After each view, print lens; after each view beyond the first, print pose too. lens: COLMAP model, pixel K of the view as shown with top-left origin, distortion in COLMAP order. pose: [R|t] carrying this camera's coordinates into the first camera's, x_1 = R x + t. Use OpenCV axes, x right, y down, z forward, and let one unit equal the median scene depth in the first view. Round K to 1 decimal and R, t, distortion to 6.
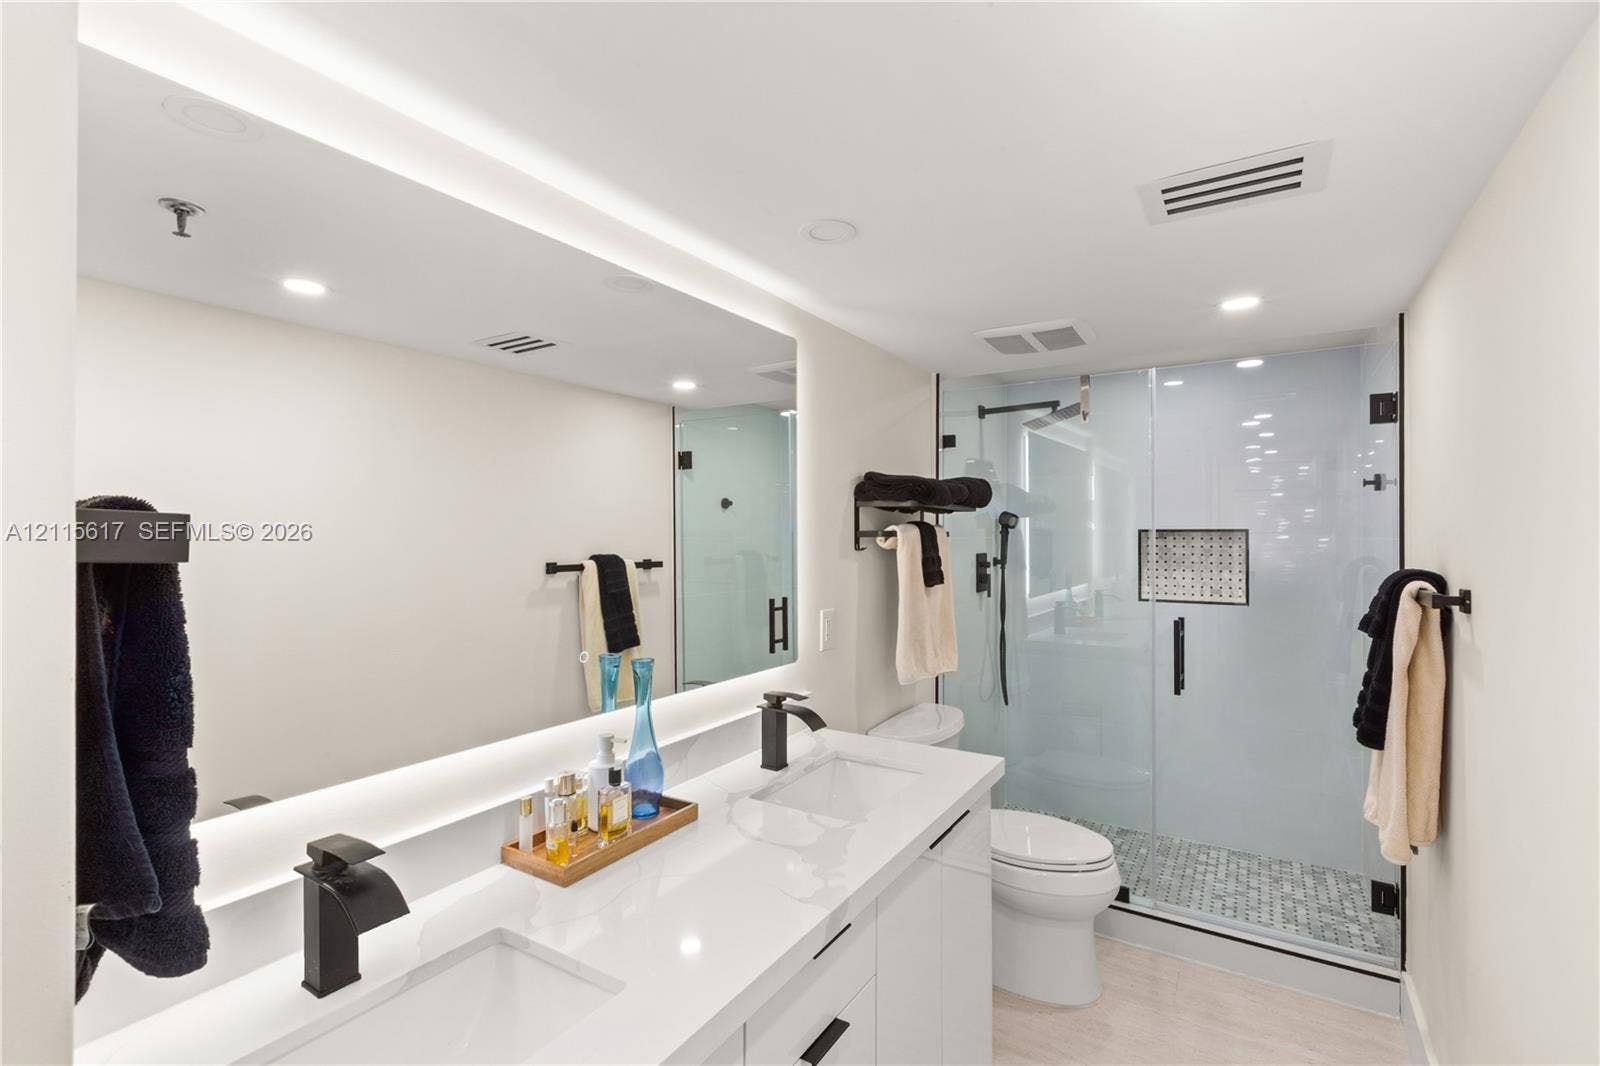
lens RADIAL K [[718.2, 0, 802.5], [0, 718.2, 524.4], [0, 0, 1]] dist [-0.002000, -0.000232]
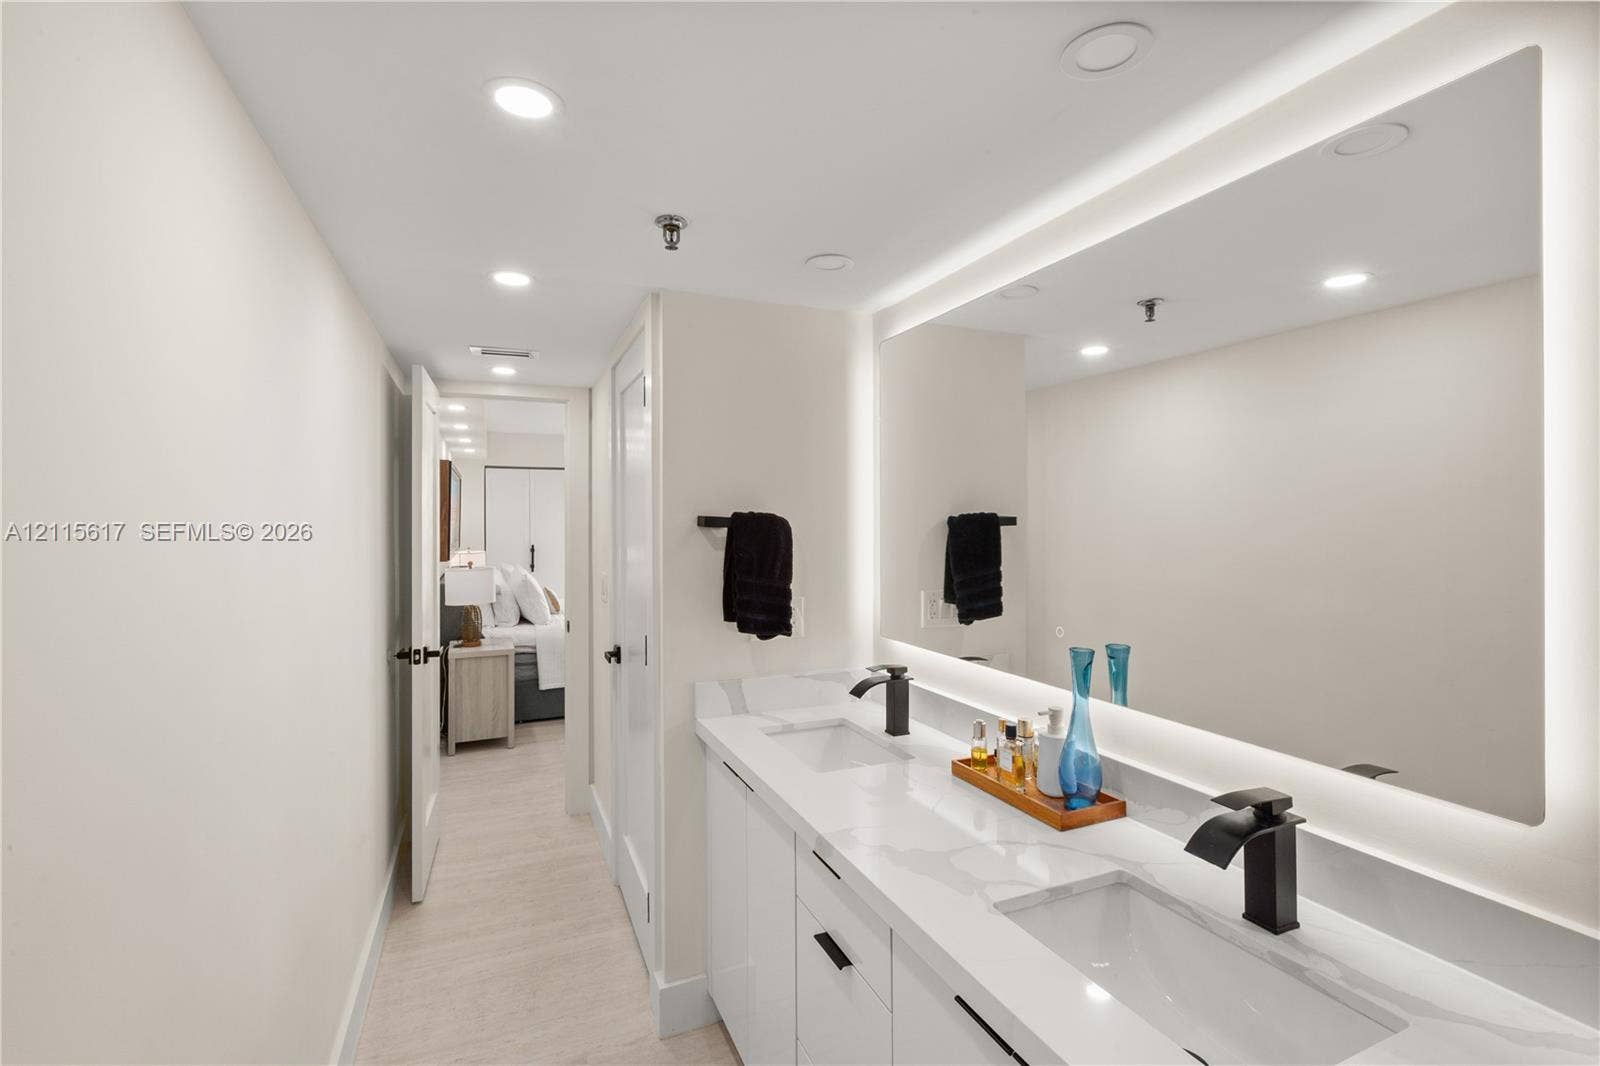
lens RADIAL K [[718.2, 0, 802.5], [0, 718.2, 524.4], [0, 0, 1]] dist [-0.002000, -0.000232]
pose [[-0.554990, -0.002586, -0.831853, 0.777323], [0.007248, 0.999942, -0.007945, 0.025971], [0.831825, -0.010439, -0.554940, 1.213422]]
